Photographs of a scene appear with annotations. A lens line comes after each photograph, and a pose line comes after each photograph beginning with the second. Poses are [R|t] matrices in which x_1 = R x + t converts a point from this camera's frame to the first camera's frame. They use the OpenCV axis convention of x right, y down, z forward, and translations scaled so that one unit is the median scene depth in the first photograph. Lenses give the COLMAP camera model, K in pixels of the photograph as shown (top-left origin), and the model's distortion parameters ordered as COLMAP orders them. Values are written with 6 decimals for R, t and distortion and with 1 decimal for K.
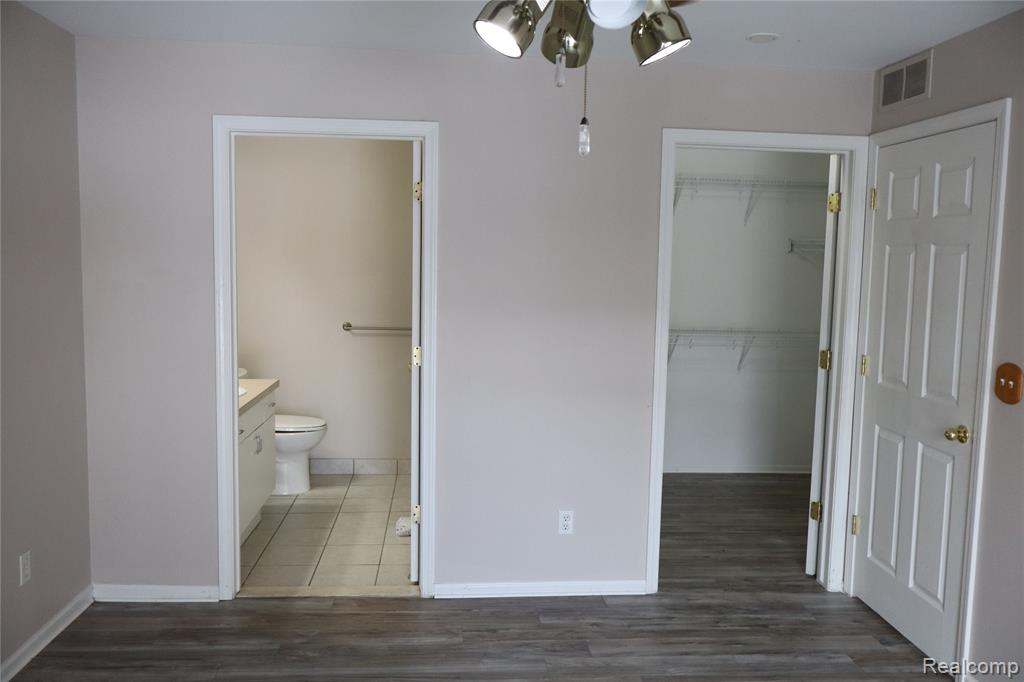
lens RADIAL K [[861.9, 0, 517.4], [0, 861.9, 338.2], [0, 0, 1]] dist [-0.001679, 0.010619]
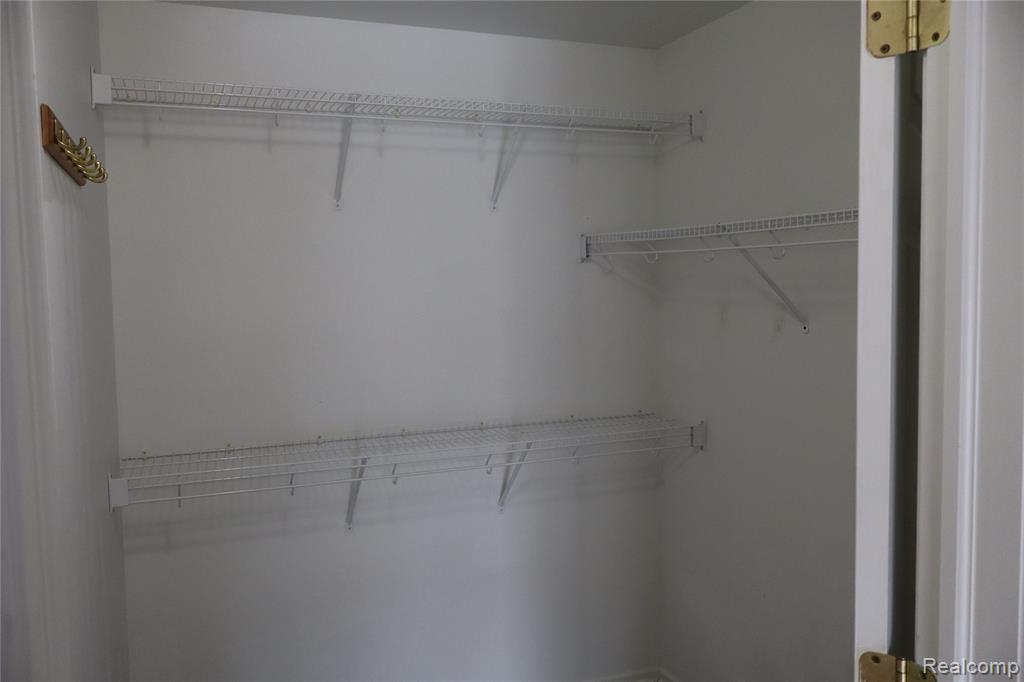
lens RADIAL K [[861.9, 0, 517.4], [0, 861.9, 338.2], [0, 0, 1]] dist [-0.001679, 0.010619]
pose [[0.956471, -0.057351, 0.286138, 0.134499], [0.064804, 0.997759, -0.016638, -0.049451], [-0.284543, 0.034456, 0.958044, 0.538092]]
